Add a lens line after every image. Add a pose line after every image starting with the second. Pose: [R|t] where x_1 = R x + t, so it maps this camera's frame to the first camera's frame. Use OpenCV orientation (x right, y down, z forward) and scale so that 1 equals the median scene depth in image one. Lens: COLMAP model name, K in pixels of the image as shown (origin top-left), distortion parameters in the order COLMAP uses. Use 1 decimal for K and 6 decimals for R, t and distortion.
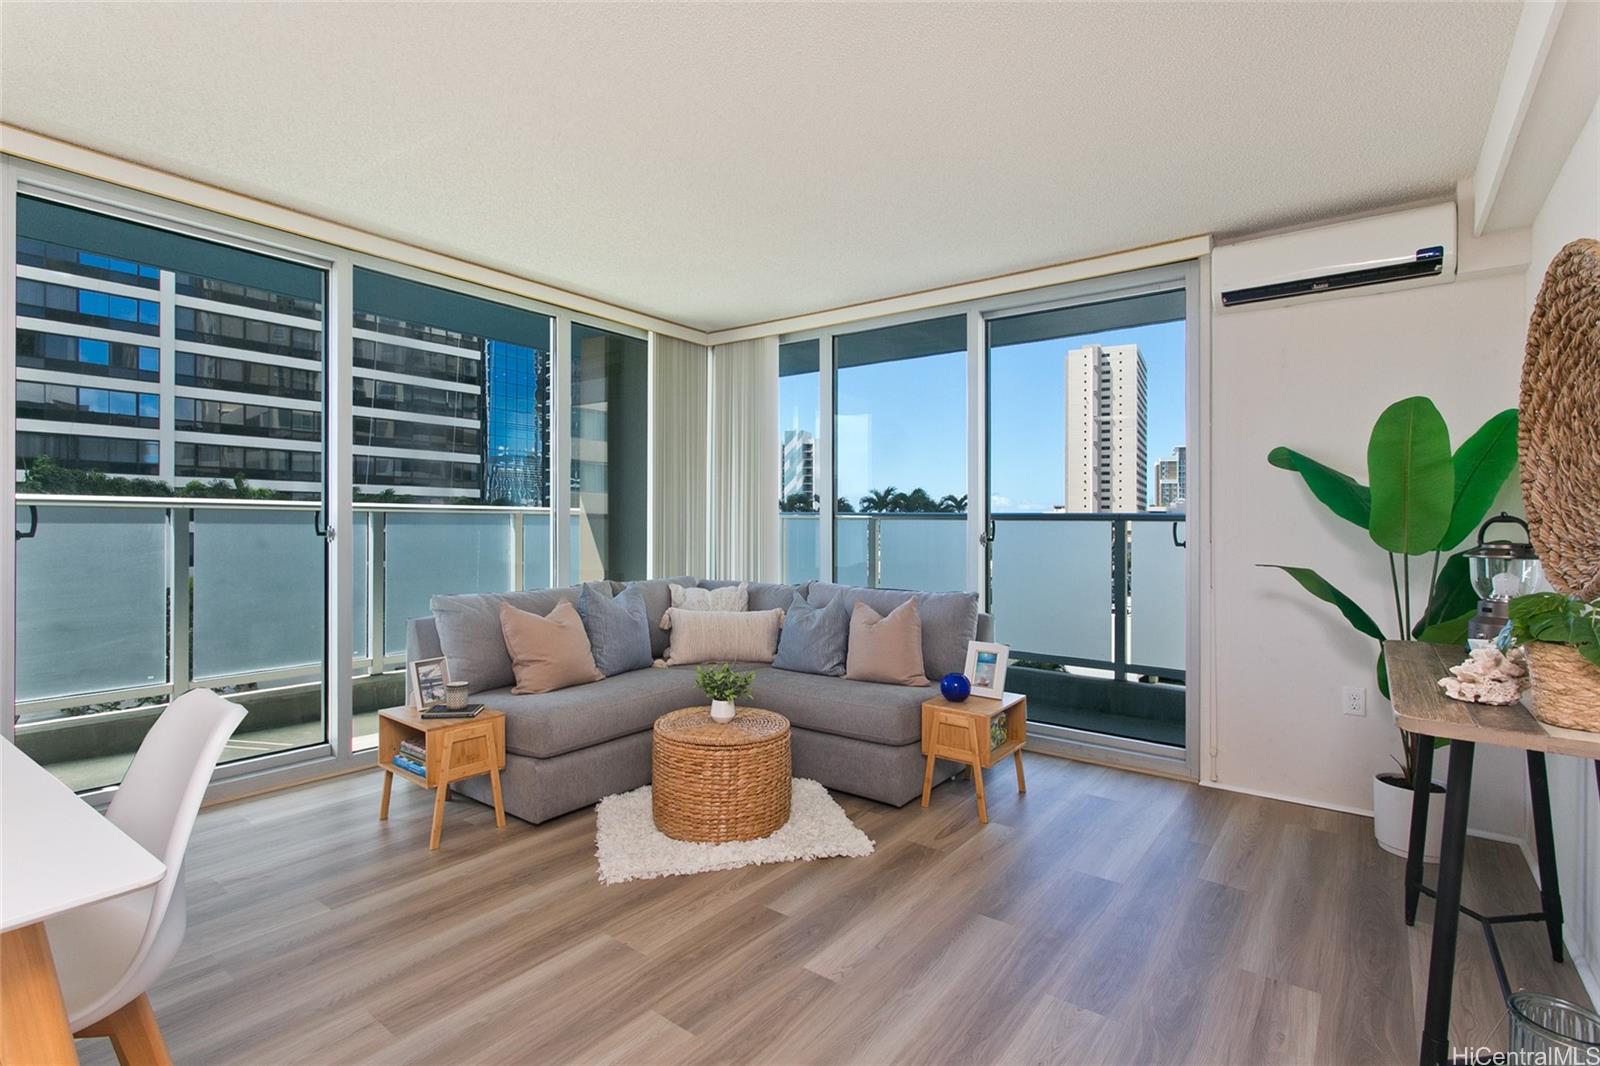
lens RADIAL K [[761.3, 0, 797.8], [0, 761.3, 516.0], [0, 0, 1]] dist [-0.000523, -0.000023]
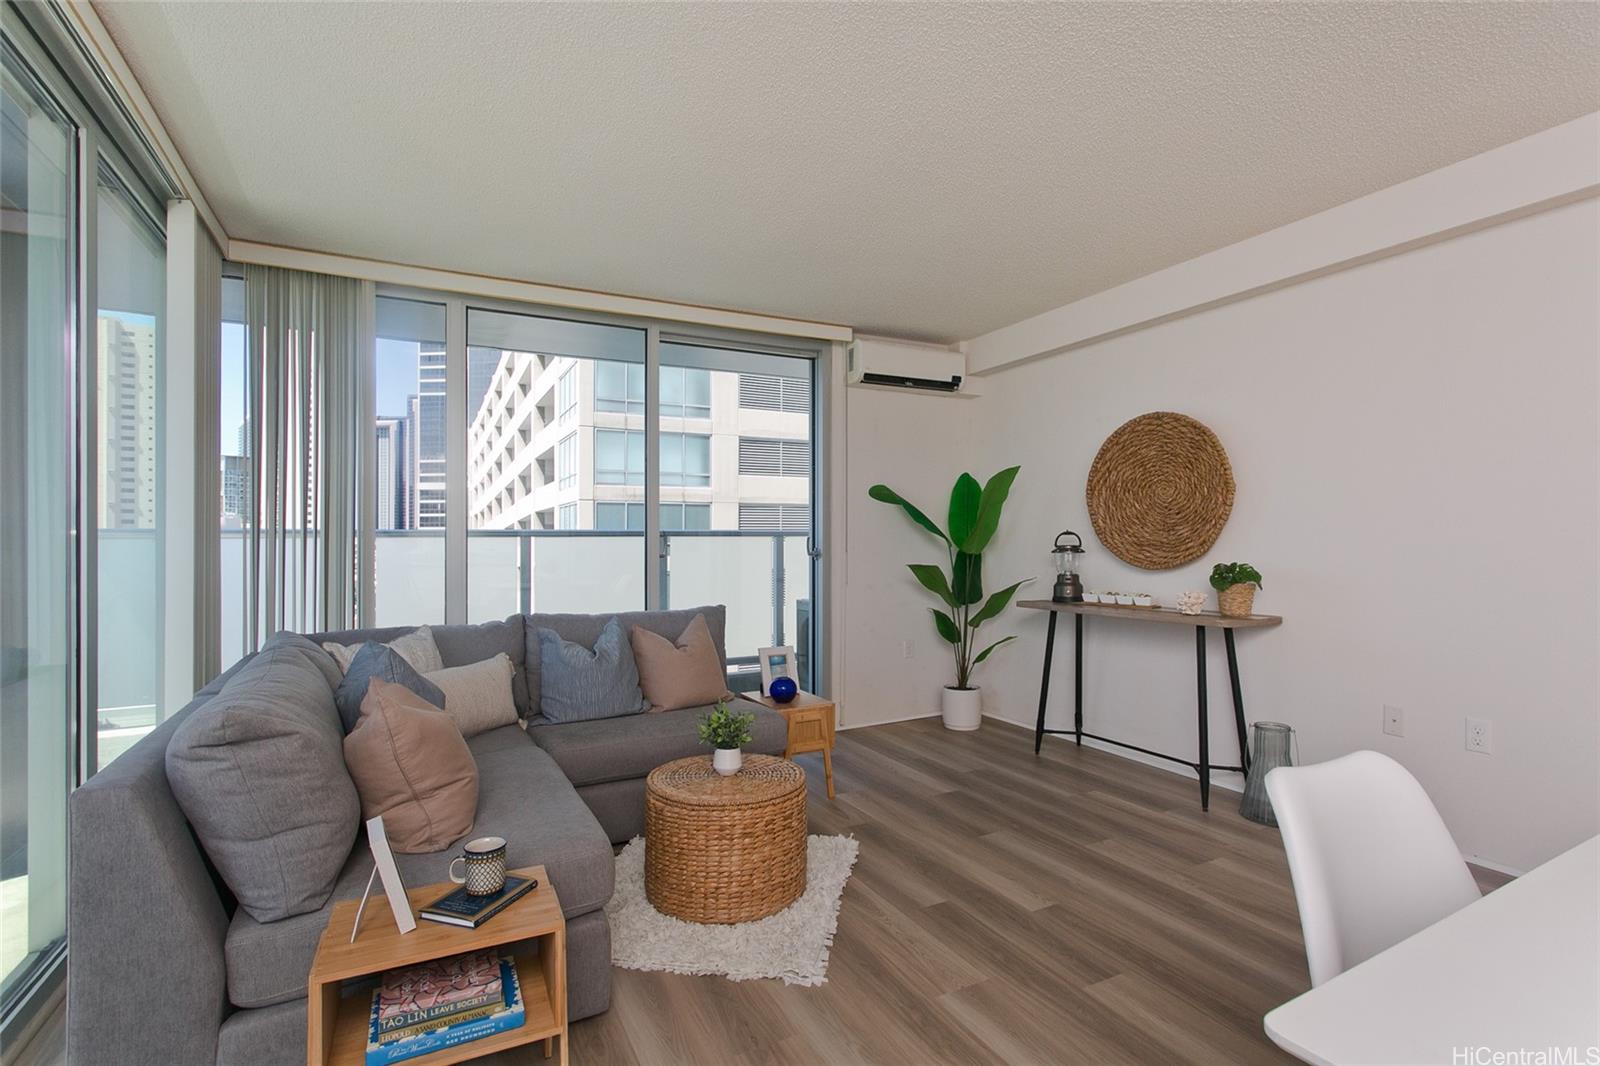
lens RADIAL K [[758.0, 0, 800.0], [0, 758.0, 533.0], [0, 0, 1]] dist [0.000881, 0.000047]
pose [[0.432205, -0.004232, 0.901765, -0.959342], [0.003035, 0.999990, 0.003238, -0.003925], [-0.901770, 0.001337, 0.432214, 0.641201]]
